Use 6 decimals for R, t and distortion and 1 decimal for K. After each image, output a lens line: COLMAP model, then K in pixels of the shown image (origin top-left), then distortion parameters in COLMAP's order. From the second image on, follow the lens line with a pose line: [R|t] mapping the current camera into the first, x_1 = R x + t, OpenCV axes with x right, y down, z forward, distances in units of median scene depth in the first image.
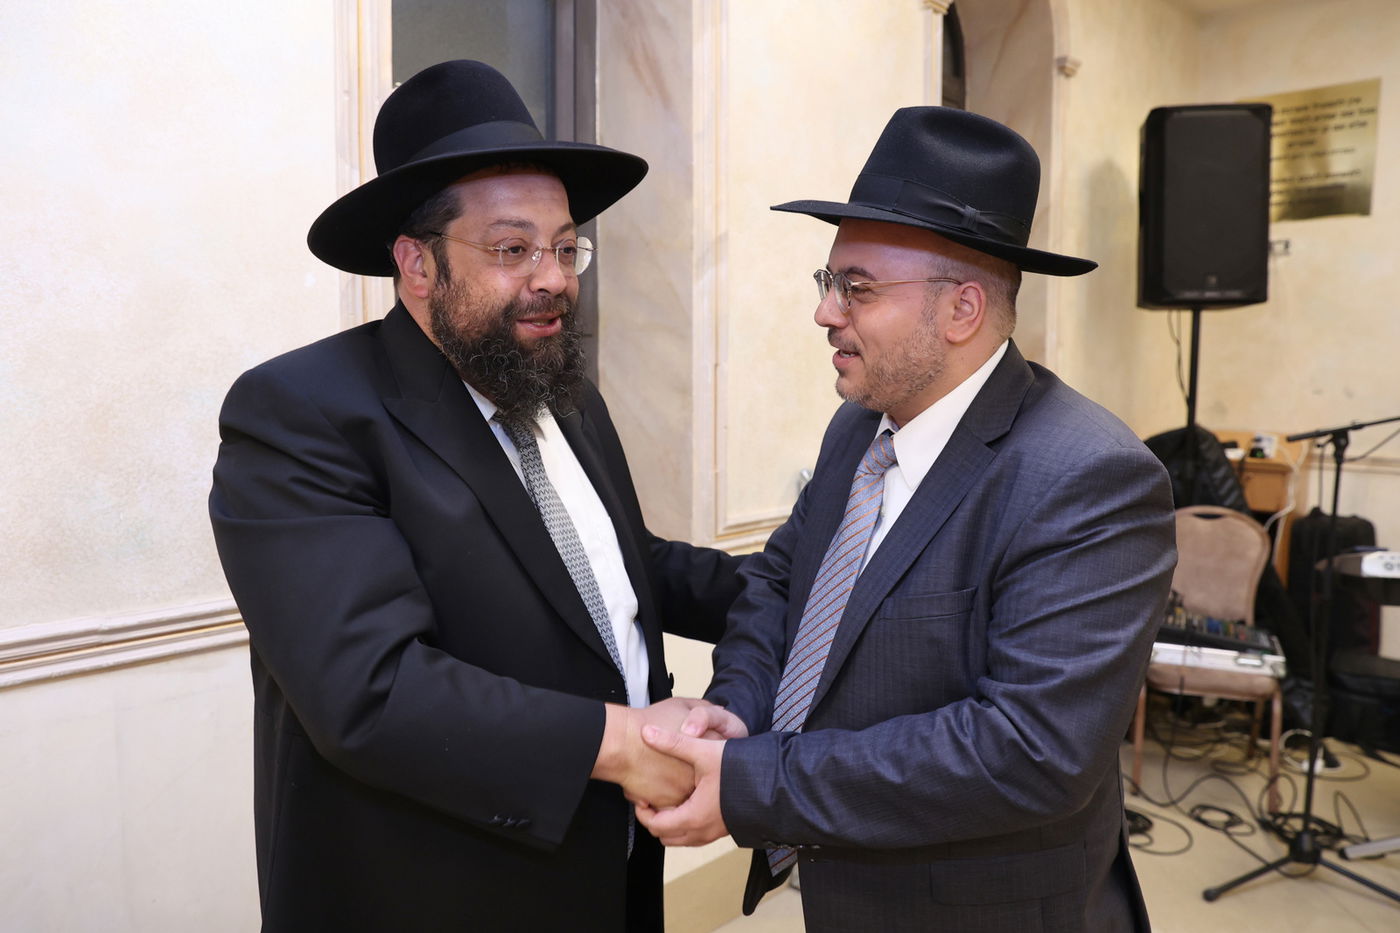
lens RADIAL K [[1023.8, 0, 703.3], [0, 1023.8, 477.4], [0, 0, 1]] dist [-0.113772, 0.084728]
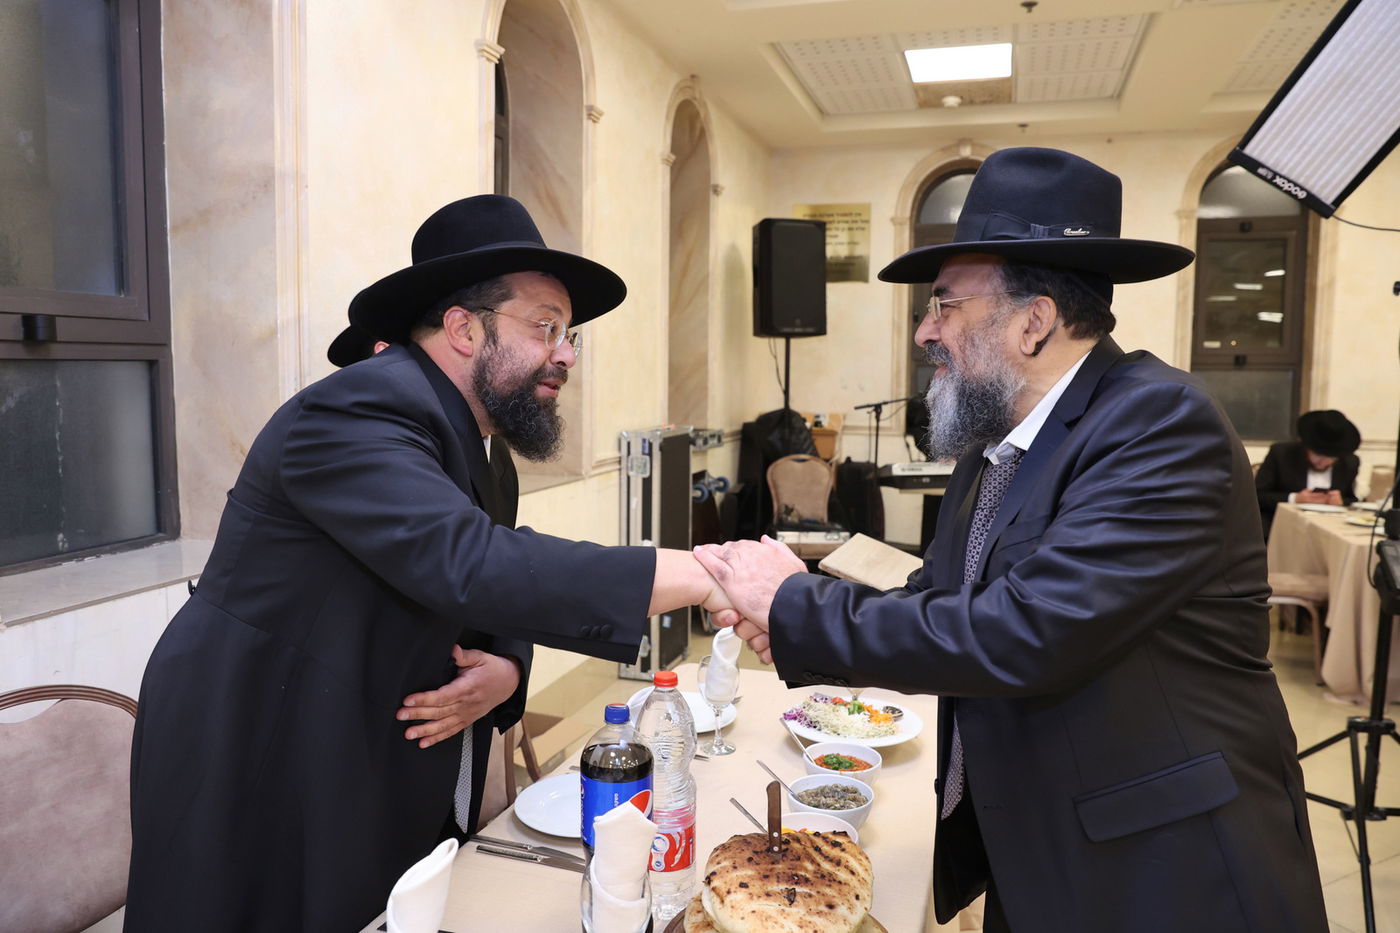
lens RADIAL K [[1023.8, 0, 703.3], [0, 1023.8, 477.4], [0, 0, 1]] dist [-0.113772, 0.084728]
pose [[0.888046, -0.041413, 0.457886, -0.445322], [0.044066, 0.999017, 0.004890, 0.053279], [-0.457638, 0.015835, 0.888997, -0.475269]]
